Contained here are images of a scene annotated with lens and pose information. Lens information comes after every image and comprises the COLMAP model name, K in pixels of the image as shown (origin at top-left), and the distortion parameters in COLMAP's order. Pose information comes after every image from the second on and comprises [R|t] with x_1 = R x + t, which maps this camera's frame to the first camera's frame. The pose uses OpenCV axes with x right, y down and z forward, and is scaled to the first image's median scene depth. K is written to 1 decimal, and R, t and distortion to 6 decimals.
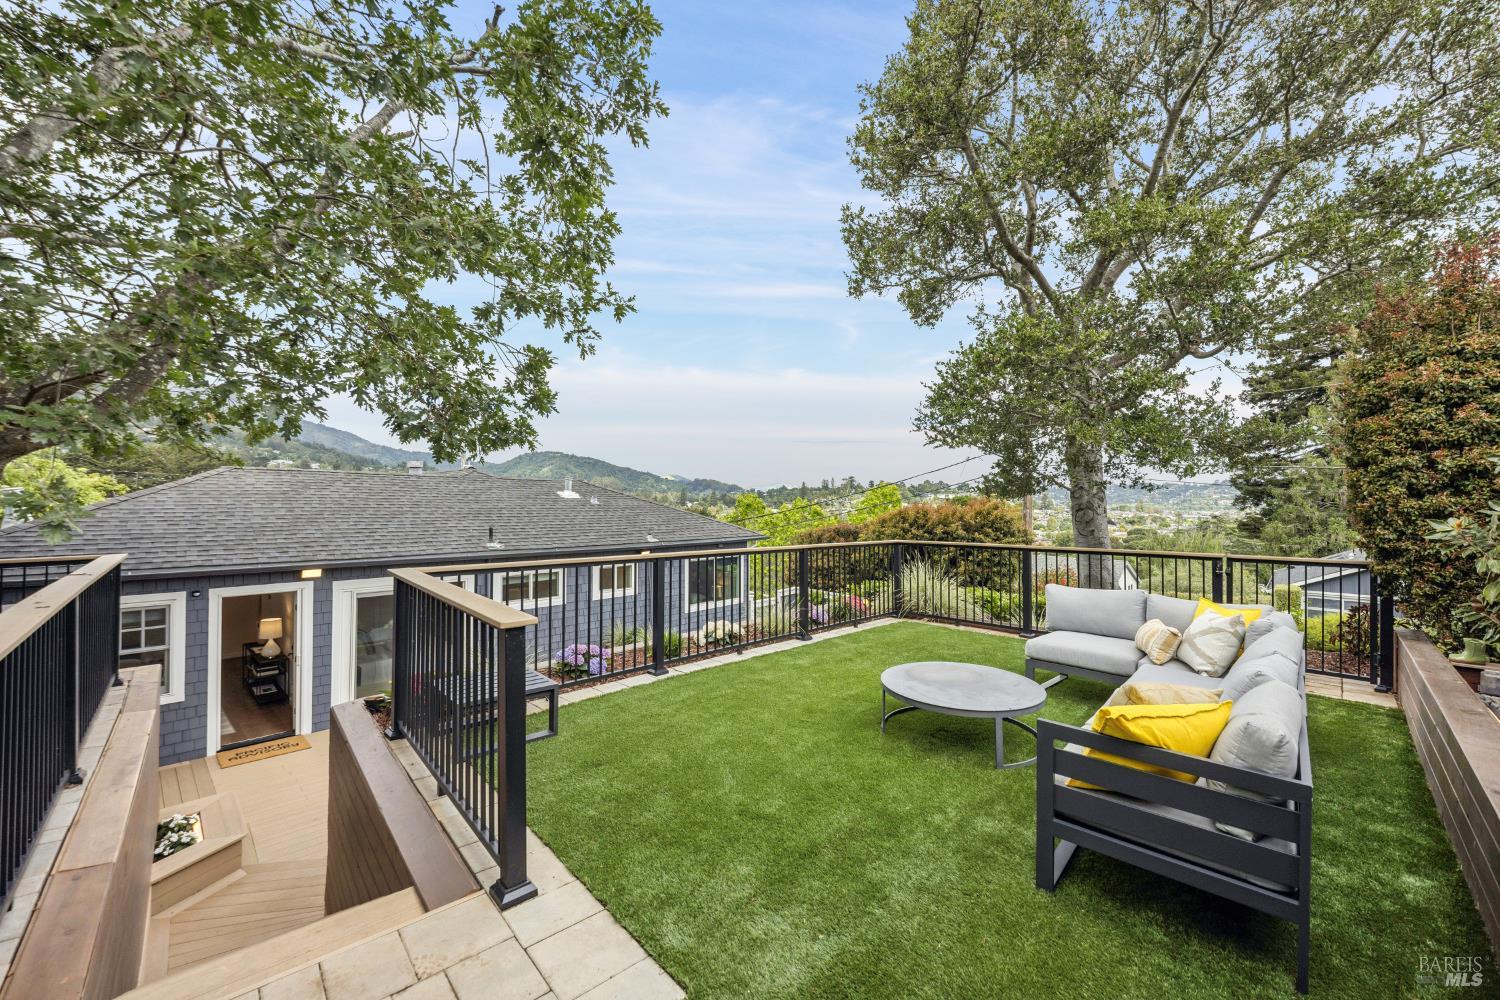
lens RADIAL K [[572.5, 0, 752.7], [0, 572.5, 500.8], [0, 0, 1]] dist [0.000541, 0.000016]
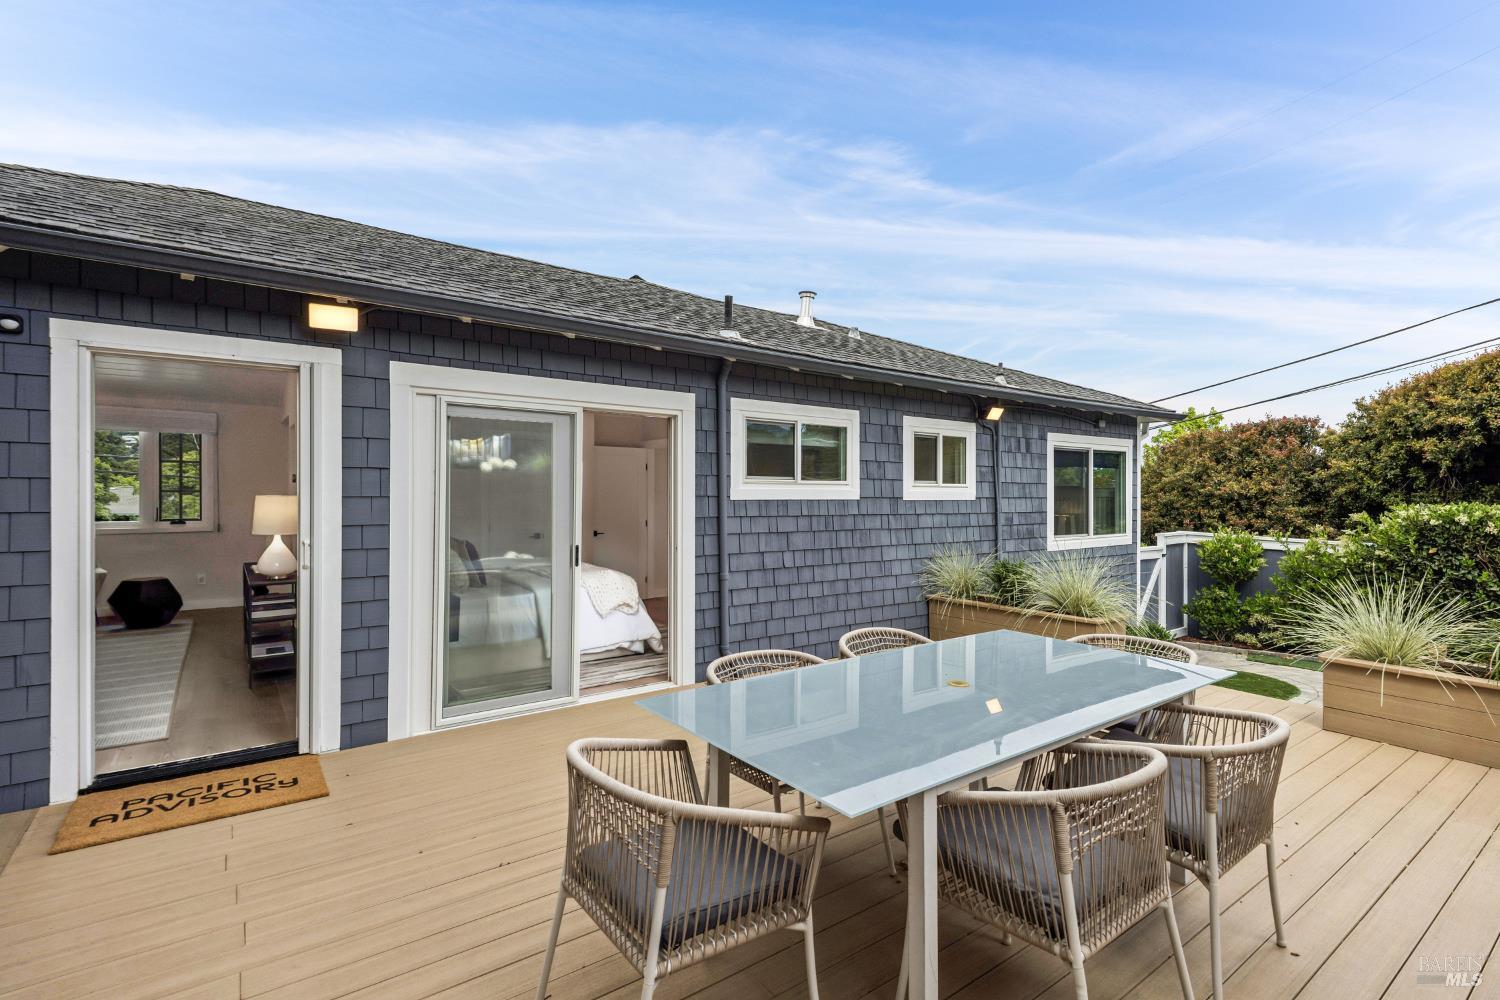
lens RADIAL K [[662.5, 0, 748.5], [0, 662.5, 505.2], [0, 0, 1]] dist [0.011885, -0.000283]
pose [[0.983085, 0.002278, -0.183136, -0.427846], [0.000049, 0.999919, 0.012703, 0.239330], [0.183150, -0.012497, 0.983006, 0.623113]]
